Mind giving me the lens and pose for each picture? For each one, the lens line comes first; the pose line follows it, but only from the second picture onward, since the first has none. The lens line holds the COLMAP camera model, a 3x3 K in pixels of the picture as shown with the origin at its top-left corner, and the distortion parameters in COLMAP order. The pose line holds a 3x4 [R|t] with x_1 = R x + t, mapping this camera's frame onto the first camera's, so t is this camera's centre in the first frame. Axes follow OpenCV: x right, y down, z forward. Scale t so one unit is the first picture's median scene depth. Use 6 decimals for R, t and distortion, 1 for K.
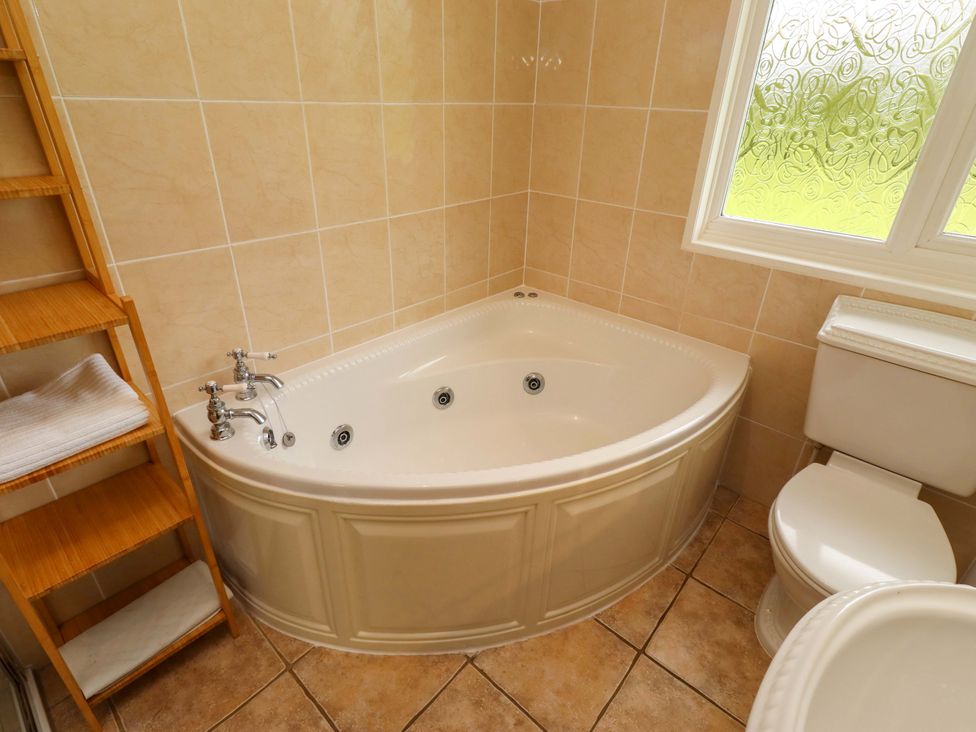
lens RADIAL K [[506.1, 0, 485.6], [0, 506.1, 364.8], [0, 0, 1]] dist [-0.000326, -0.000046]
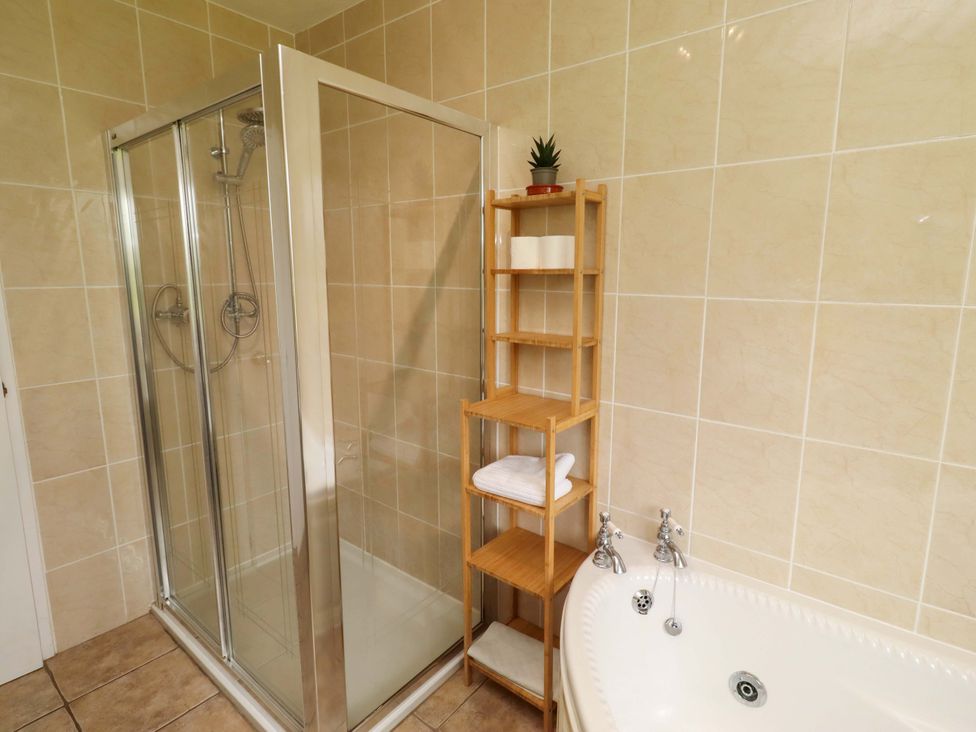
lens RADIAL K [[506.1, 0, 488.7], [0, 506.1, 359.2], [0, 0, 1]] dist [-0.000326, -0.000046]
pose [[0.059797, 0.142454, -0.987993, 0.496103], [-0.472951, 0.875663, 0.097633, -0.240559], [0.879057, 0.461435, 0.119736, 0.425473]]
